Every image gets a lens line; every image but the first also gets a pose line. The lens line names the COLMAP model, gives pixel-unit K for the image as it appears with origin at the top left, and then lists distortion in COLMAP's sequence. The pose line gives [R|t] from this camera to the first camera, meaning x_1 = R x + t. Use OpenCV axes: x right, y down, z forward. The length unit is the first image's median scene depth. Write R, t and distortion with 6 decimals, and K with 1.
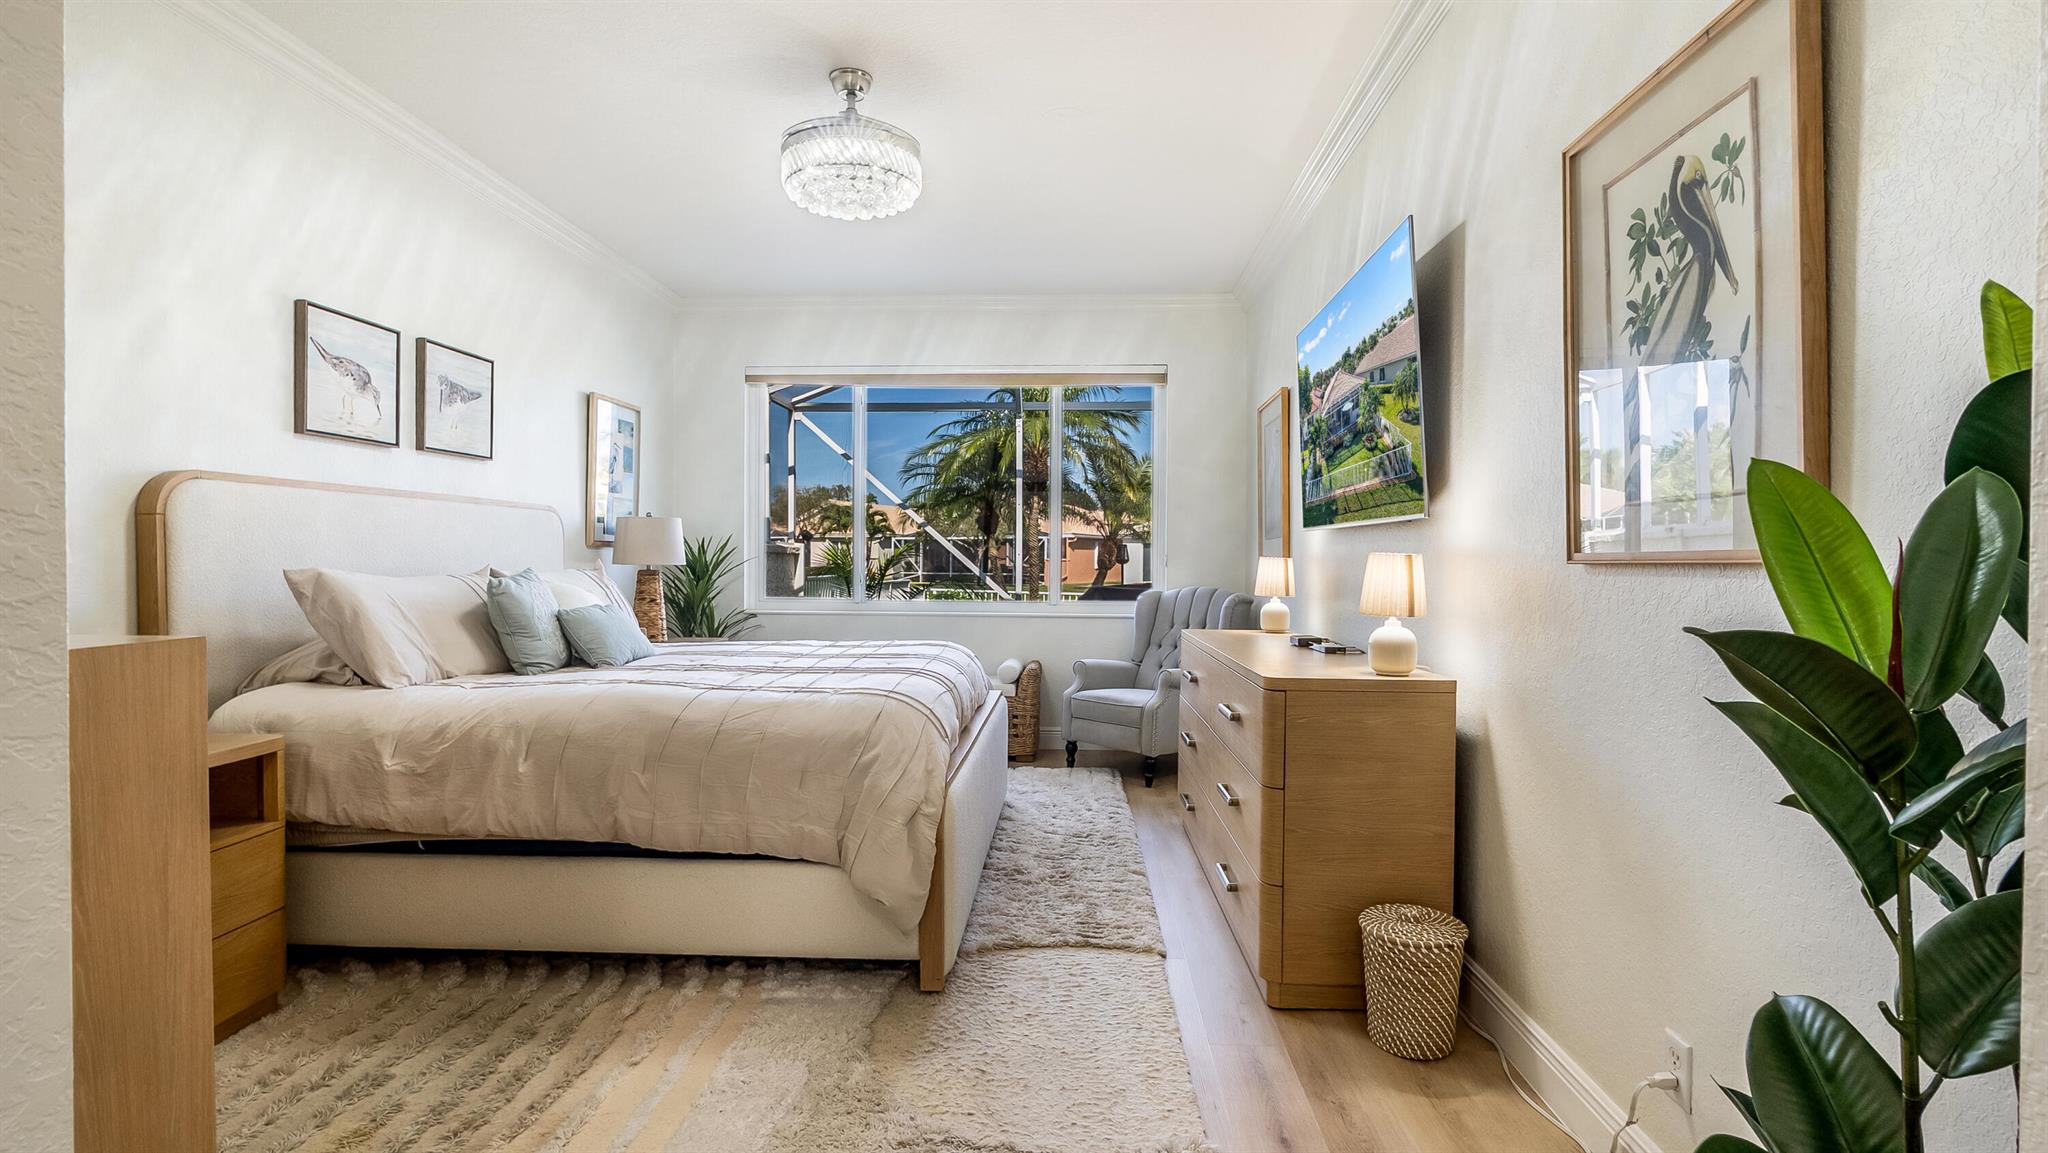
lens RADIAL K [[935.2, 0, 1022.6], [0, 935.2, 565.8], [0, 0, 1]] dist [-0.000295, 0.000306]
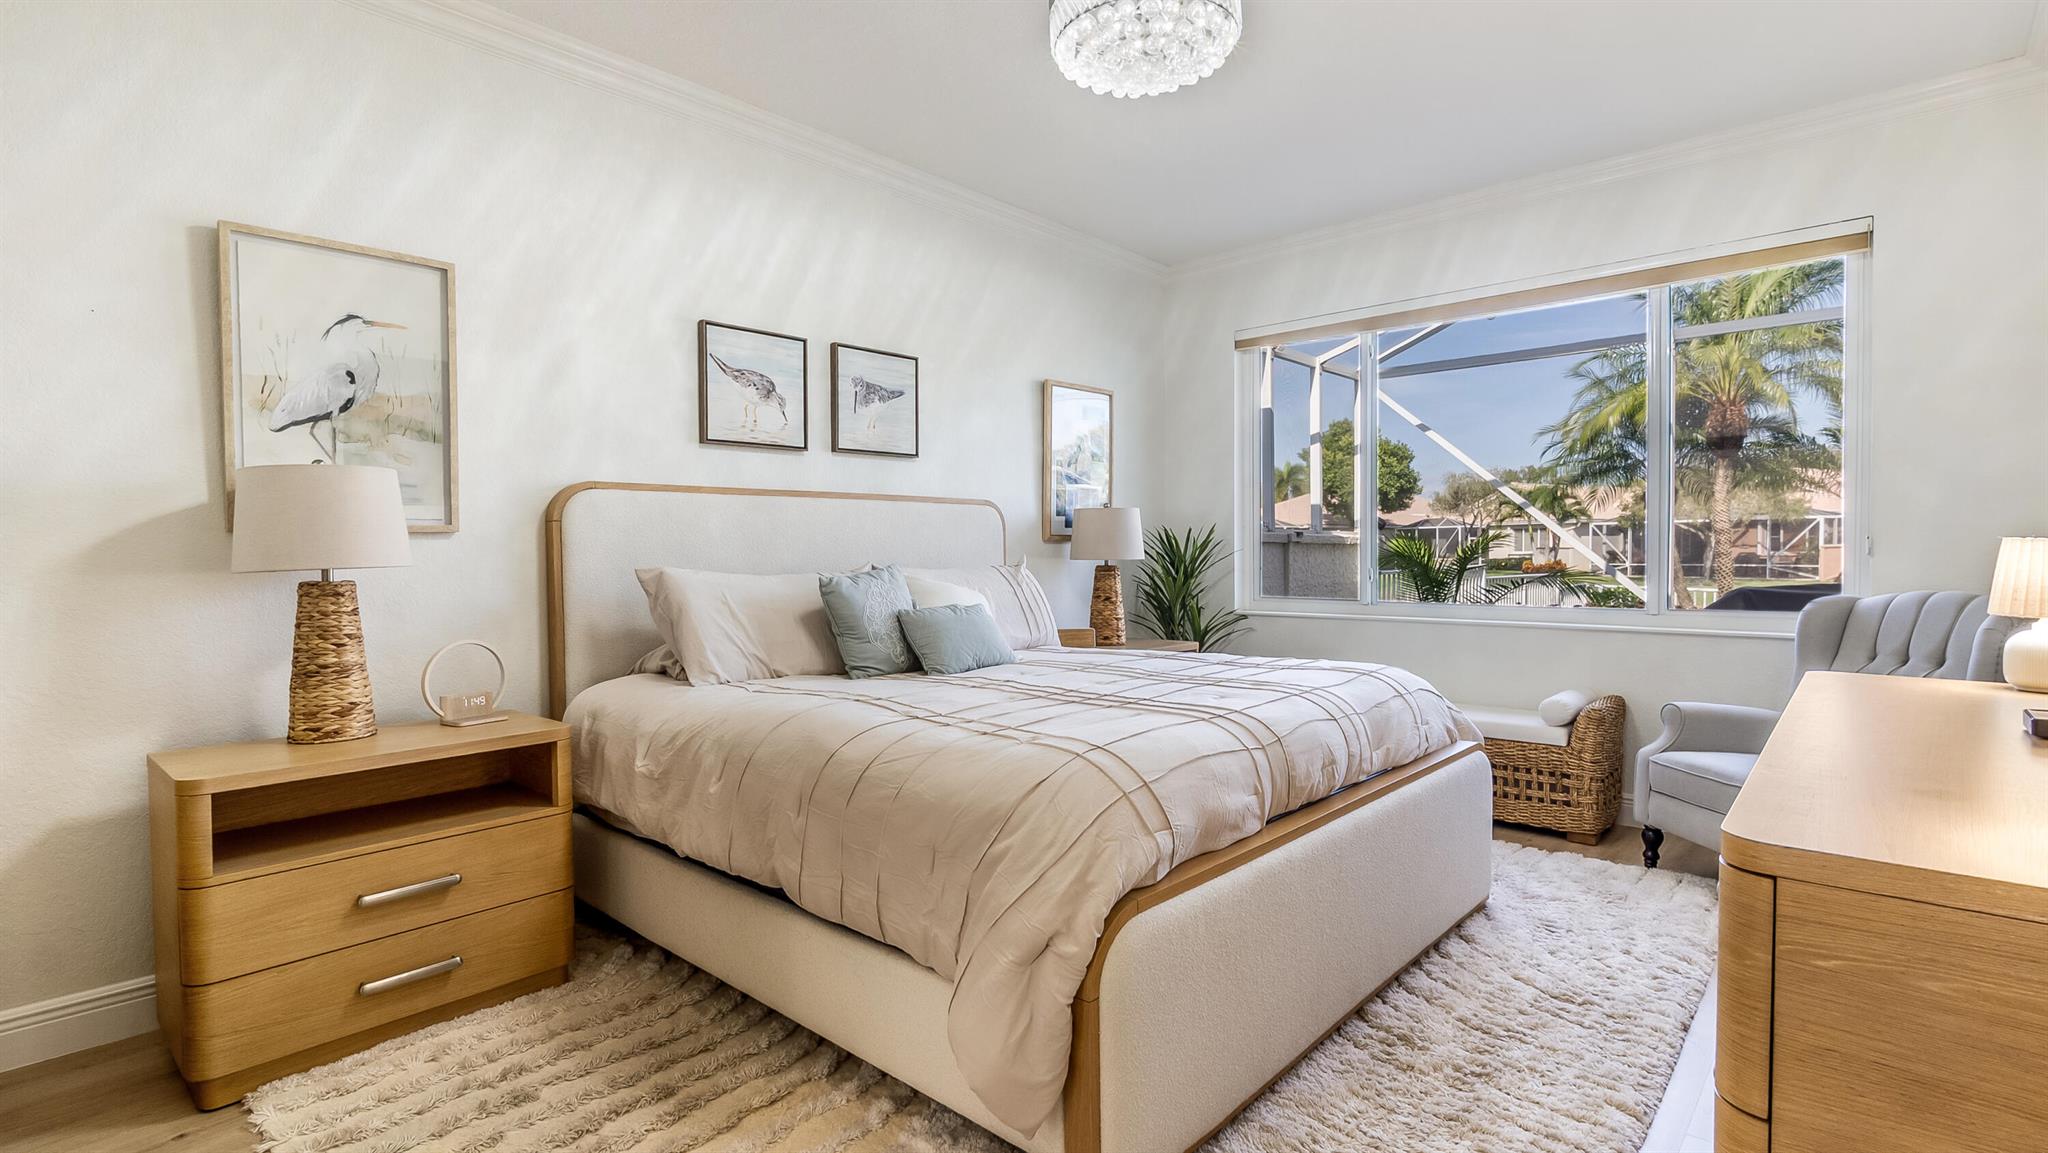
lens RADIAL K [[949.3, 0, 1024.6], [0, 949.3, 572.5], [0, 0, 1]] dist [-0.005081, -0.000123]
pose [[0.778828, 0.001359, -0.627236, 0.199401], [0.008281, 0.999888, 0.012449, -0.001470], [0.627182, -0.014889, 0.778730, 0.346434]]
